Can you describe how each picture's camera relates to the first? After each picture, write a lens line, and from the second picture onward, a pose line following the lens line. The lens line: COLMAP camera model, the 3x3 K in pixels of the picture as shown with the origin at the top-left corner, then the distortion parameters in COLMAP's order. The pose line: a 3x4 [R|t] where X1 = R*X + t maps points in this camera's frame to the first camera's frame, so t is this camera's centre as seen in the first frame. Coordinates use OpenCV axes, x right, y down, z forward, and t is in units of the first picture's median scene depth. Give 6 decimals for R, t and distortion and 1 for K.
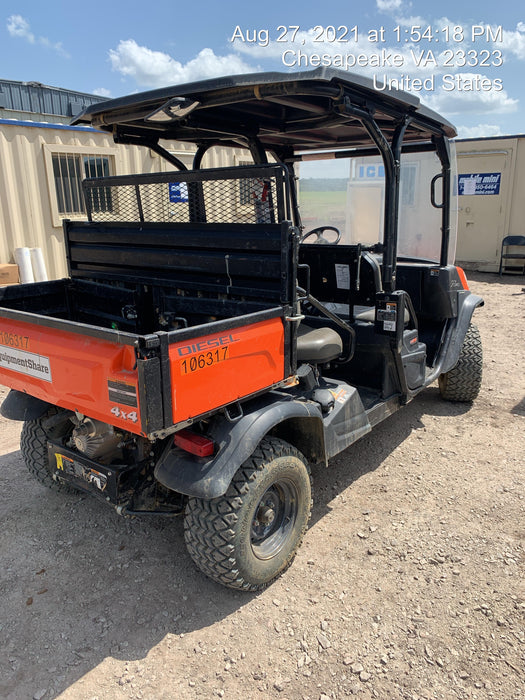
lens RADIAL K [[538.0, 0, 262.3], [0, 538.0, 345.3], [0, 0, 1]] dist [0.051550, -0.052385]
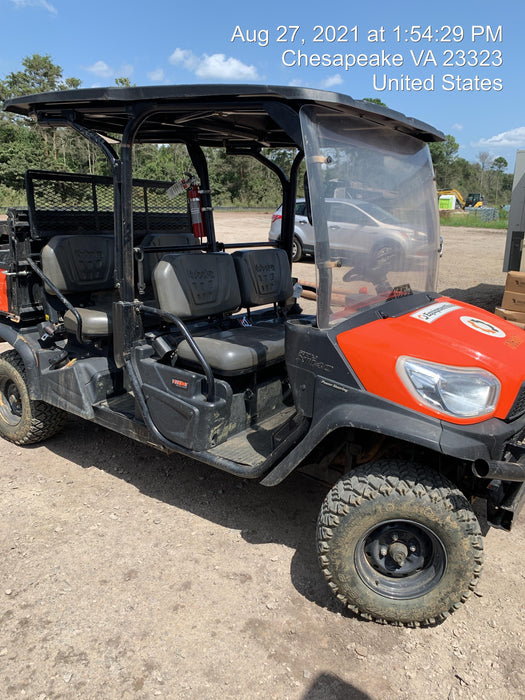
lens RADIAL K [[538.0, 0, 262.3], [0, 538.0, 345.3], [0, 0, 1]] dist [0.051550, -0.052385]
pose [[0.031046, 0.273395, -0.961401, 0.944619], [-0.291248, 0.922599, 0.252956, -0.270420], [0.956144, 0.272152, 0.108269, 0.938314]]
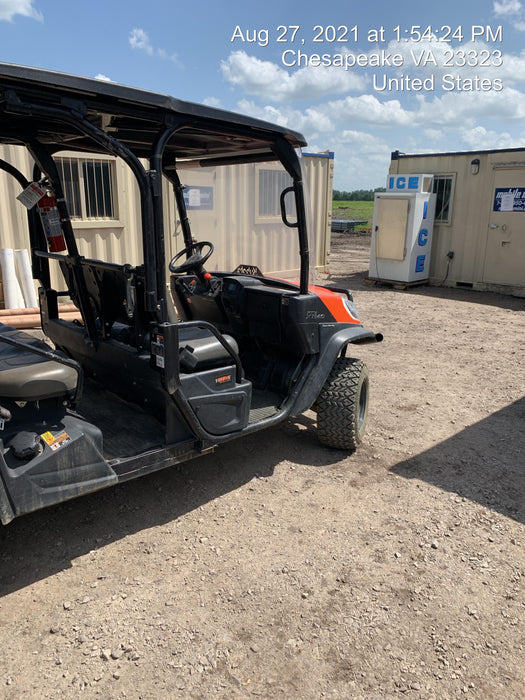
lens RADIAL K [[535.0, 0, 262.5], [0, 535.0, 350.0], [0, 0, 1]] dist [0.051753, -0.054464]
pose [[0.983938, 0.074065, -0.162420, 0.441117], [-0.074680, 0.997205, 0.002325, -0.056932], [0.162138, 0.009842, 0.986719, 0.152492]]
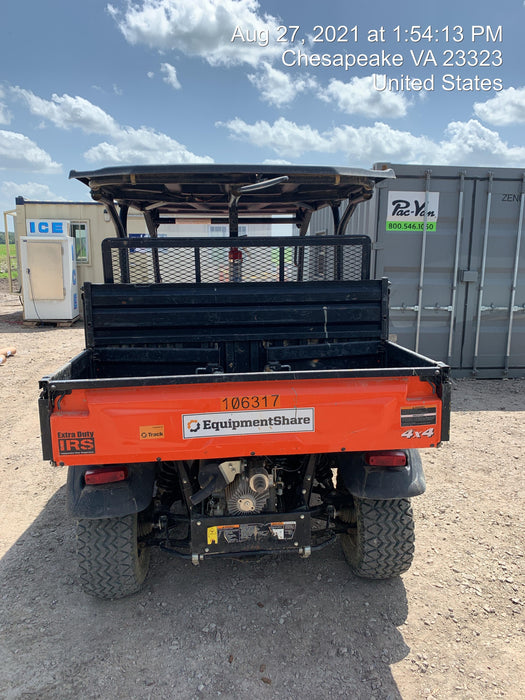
lens RADIAL K [[531.1, 0, 266.2], [0, 531.1, 345.4], [0, 0, 1]] dist [0.122453, -0.170388]
pose [[0.725068, -0.110947, 0.679681, -0.624411], [0.175276, 0.984167, -0.026332, -0.046967], [-0.665999, 0.138224, 0.733035, 0.144293]]
